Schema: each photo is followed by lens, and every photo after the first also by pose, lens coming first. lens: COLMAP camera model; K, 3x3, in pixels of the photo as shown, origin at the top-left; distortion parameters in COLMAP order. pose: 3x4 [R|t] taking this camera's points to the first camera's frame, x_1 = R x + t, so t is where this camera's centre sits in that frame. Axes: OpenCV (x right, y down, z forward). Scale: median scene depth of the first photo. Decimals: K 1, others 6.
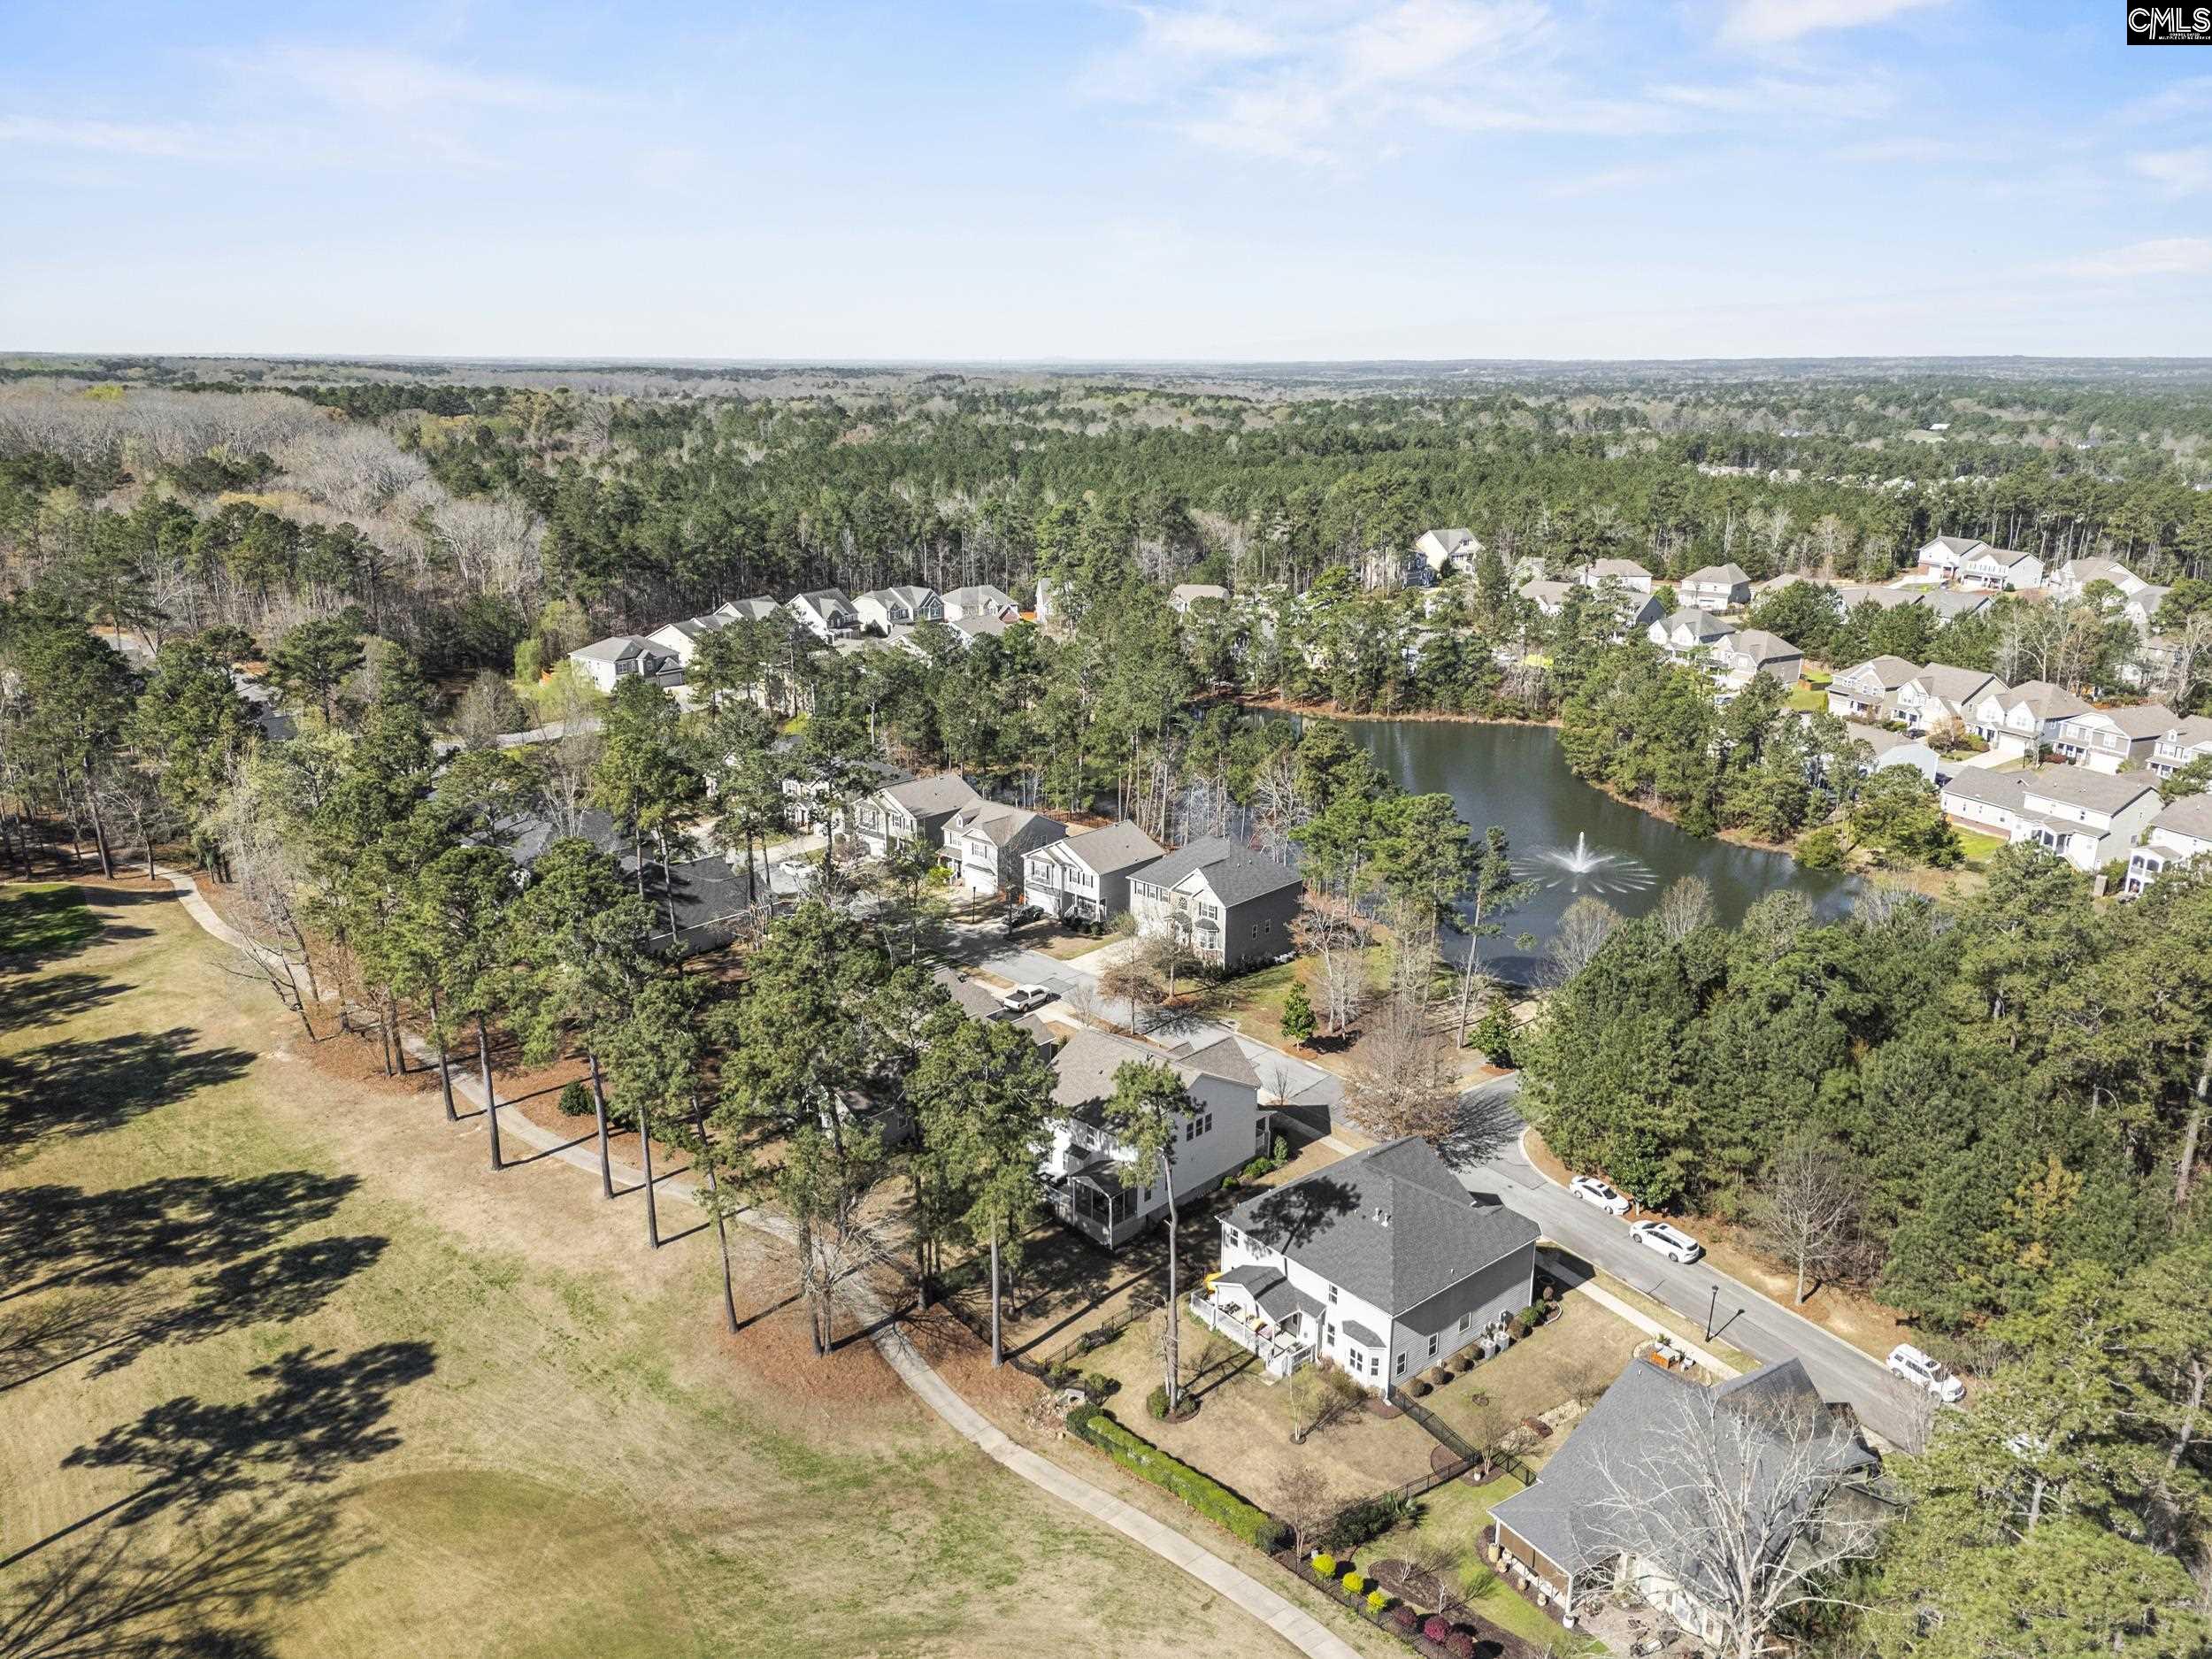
lens RADIAL K [[1629.2, 0, 1099.0], [0, 1629.2, 770.4], [0, 0, 1]] dist [0.083550, -0.100983]
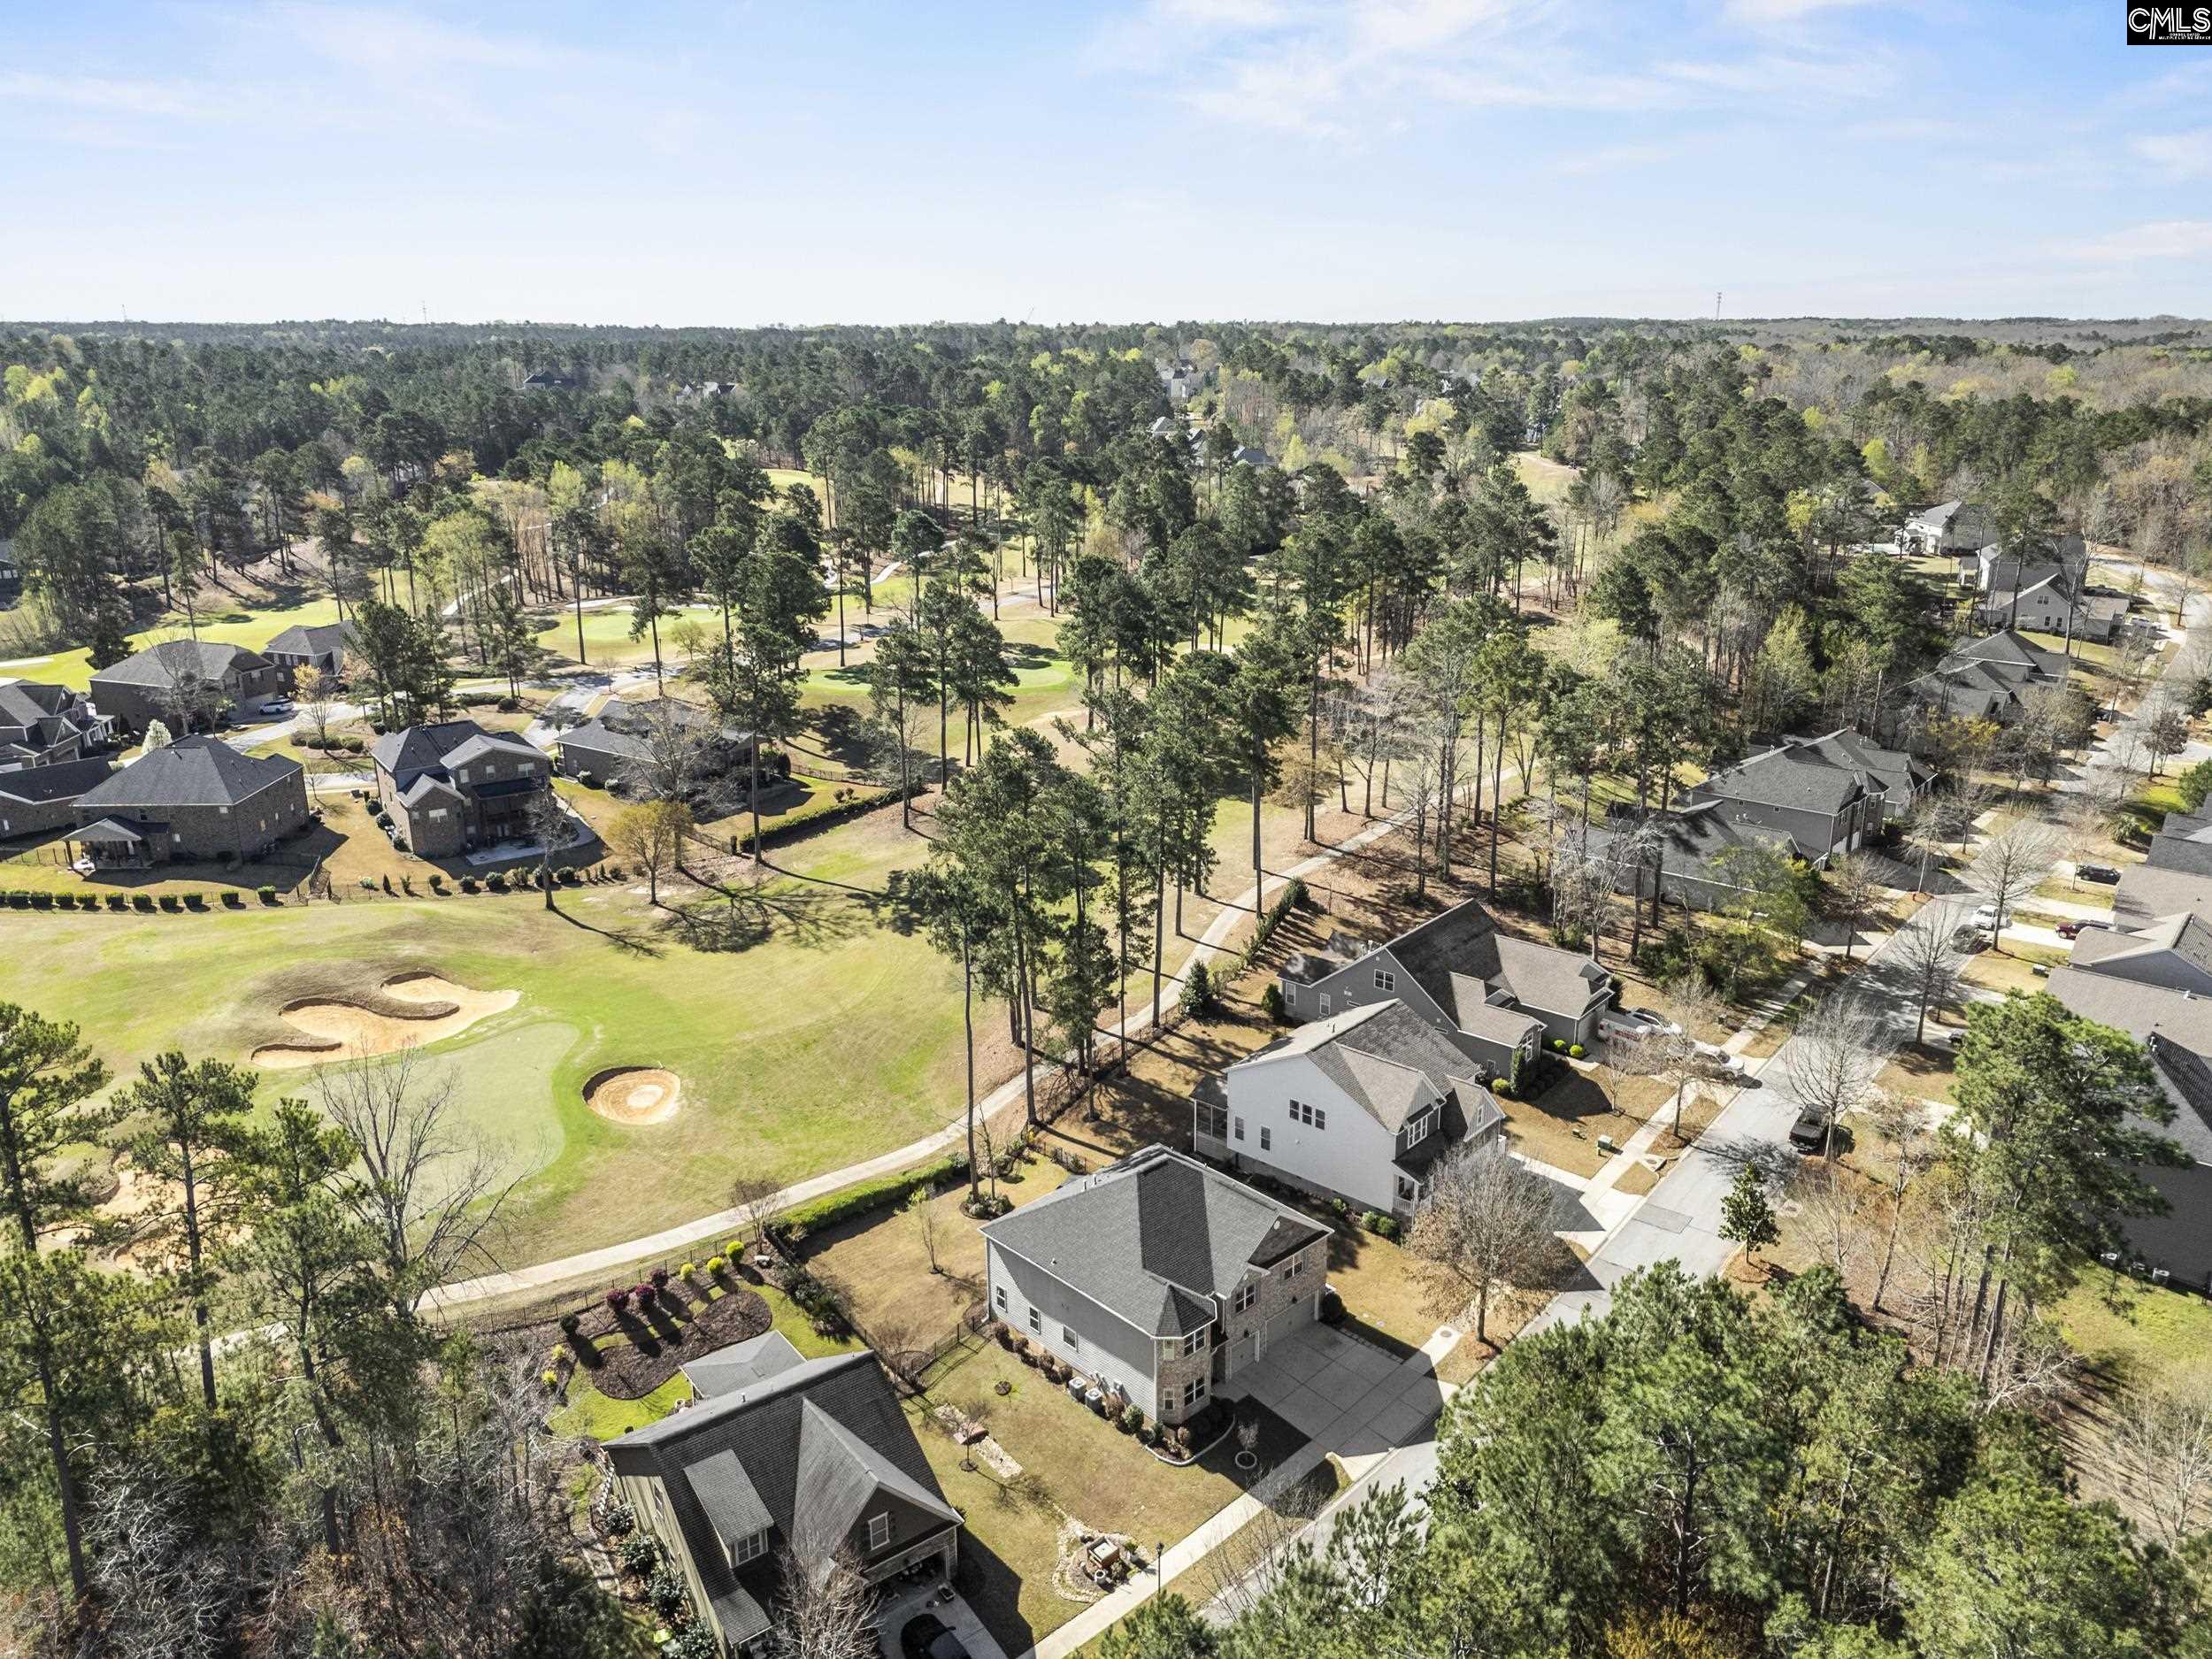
lens RADIAL K [[1629.2, 0, 1099.0], [0, 1629.2, 770.4], [0, 0, 1]] dist [0.083550, -0.100983]
pose [[0.049971, 0.262833, -0.963546, 0.975902], [-0.248403, 0.937707, 0.242902, -0.168918], [0.967367, 0.227210, 0.112147, 0.825915]]
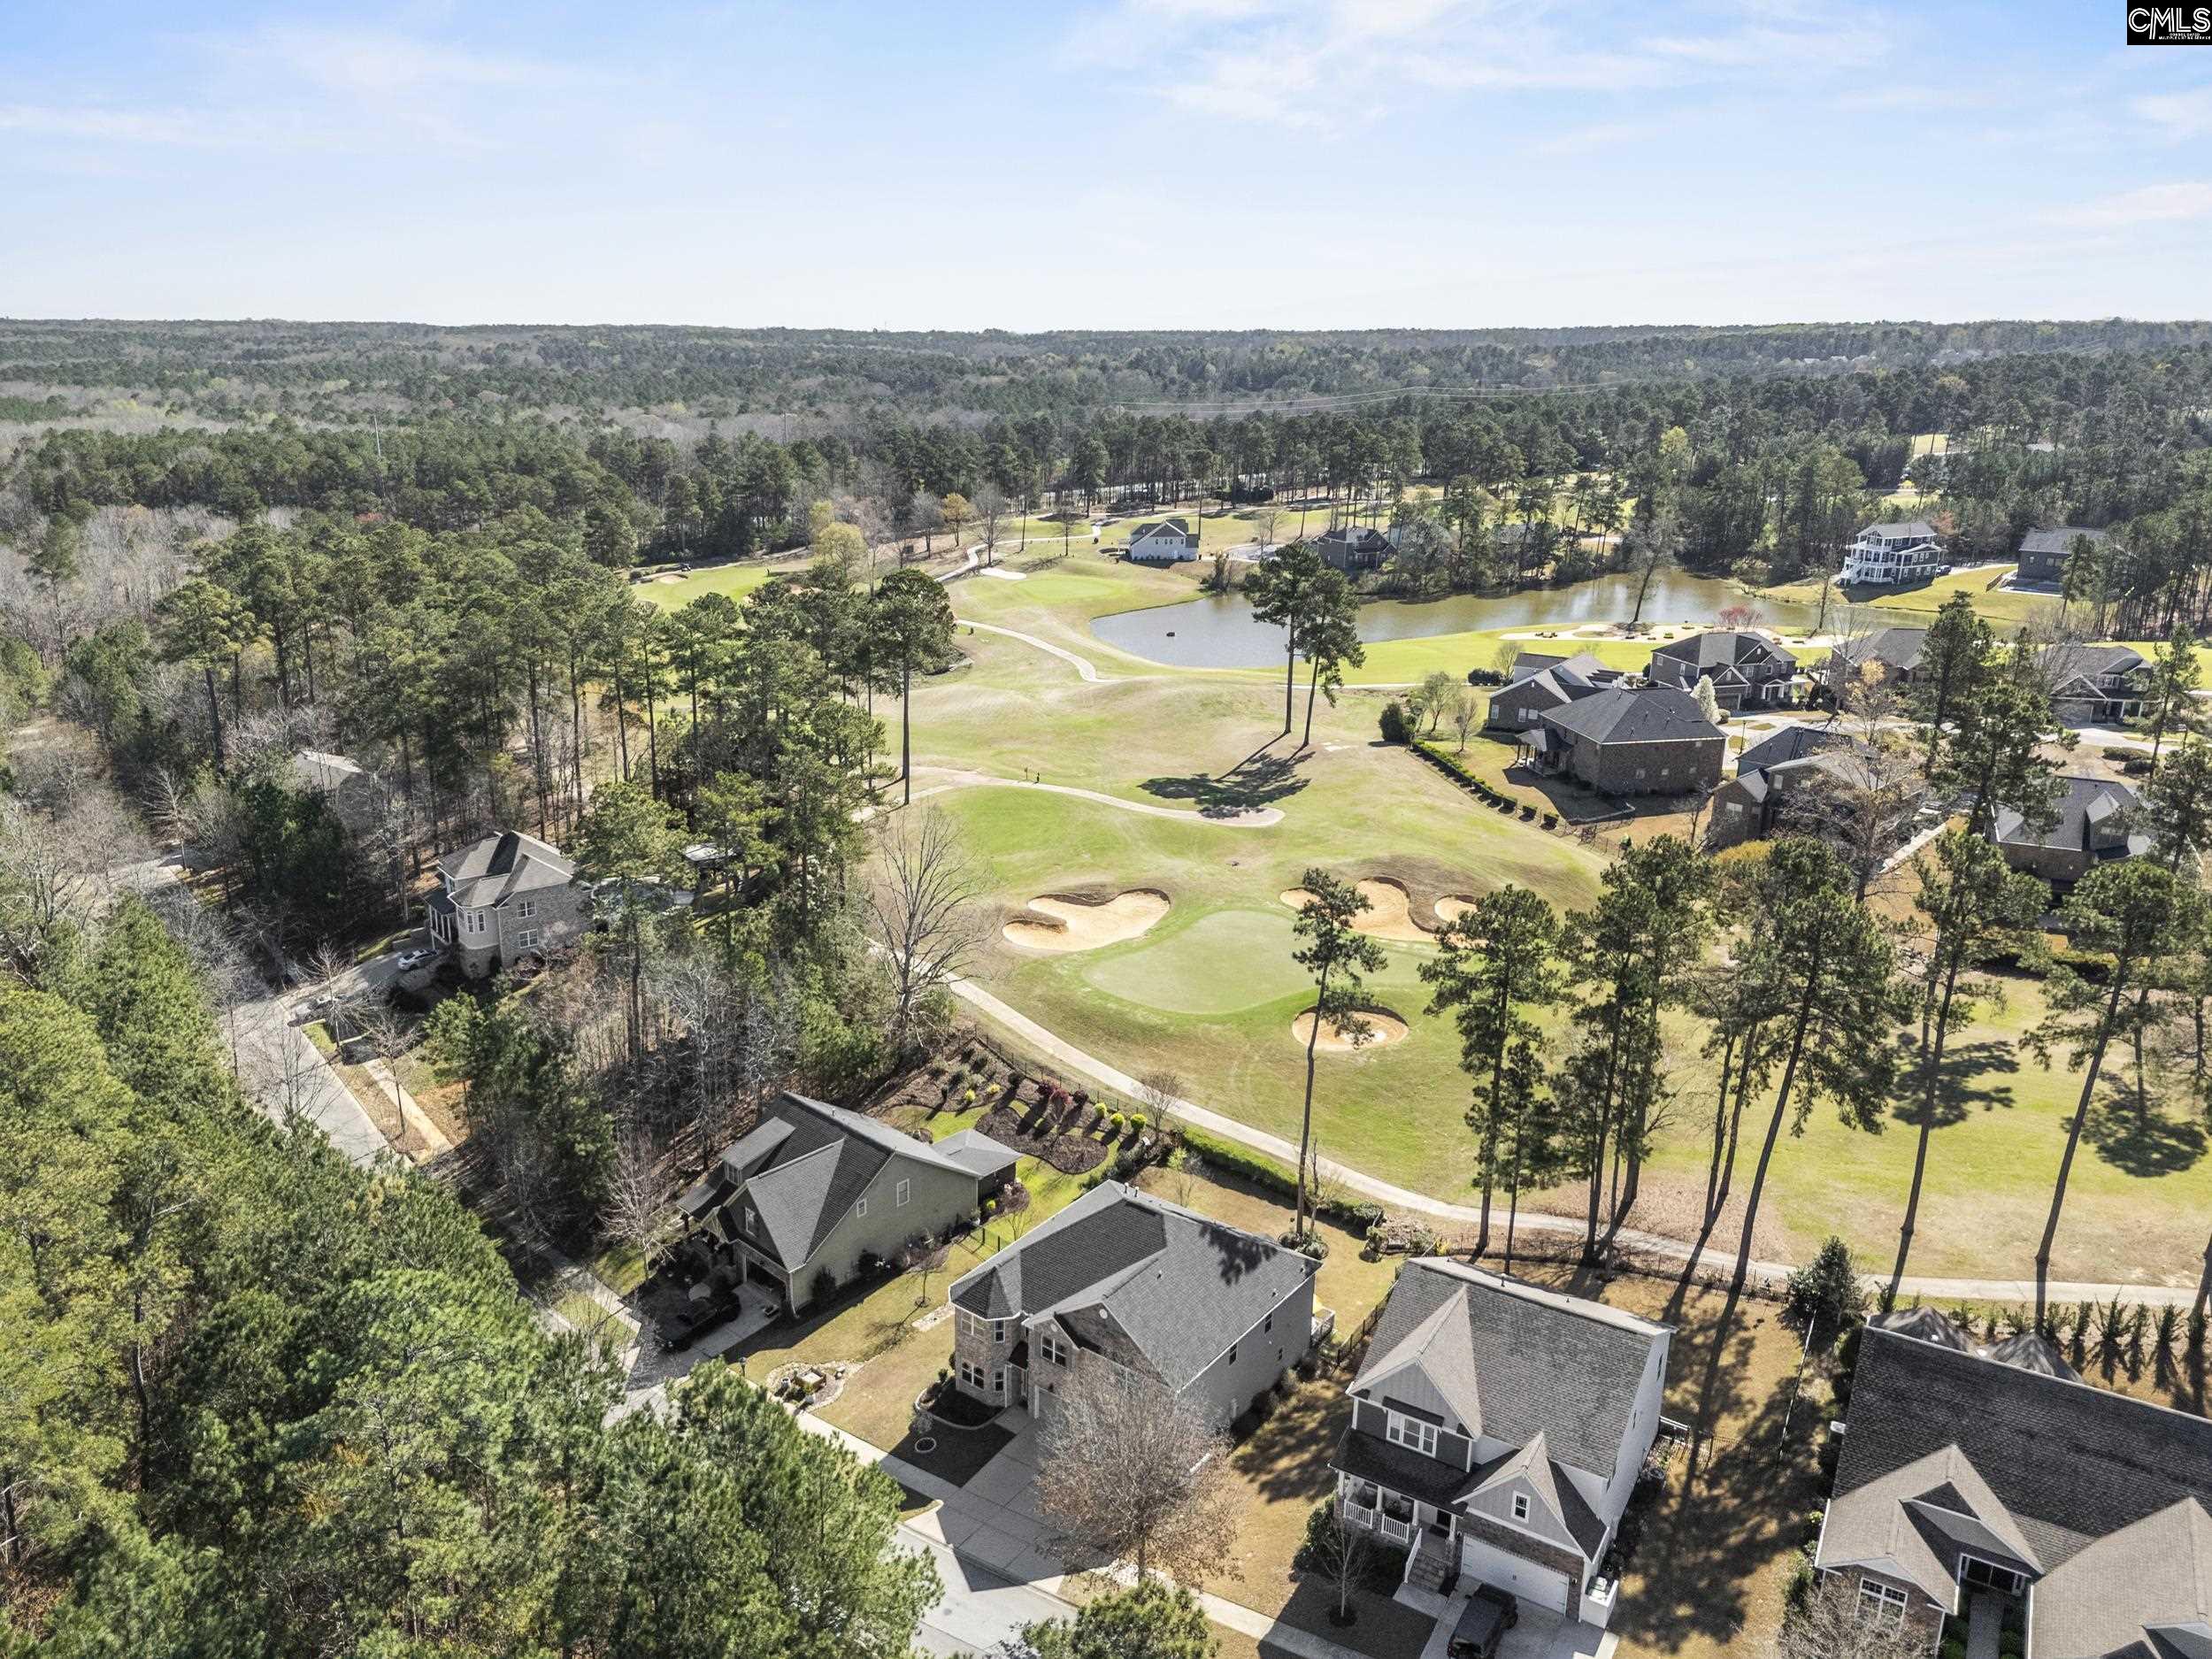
lens RADIAL K [[1629.2, 0, 1099.0], [0, 1629.2, 770.4], [0, 0, 1]] dist [0.083550, -0.100983]
pose [[-0.973632, 0.056957, -0.220899, 0.365130], [-0.059972, 0.870361, 0.488748, -0.364928], [0.220100, 0.489109, -0.843996, 1.606334]]
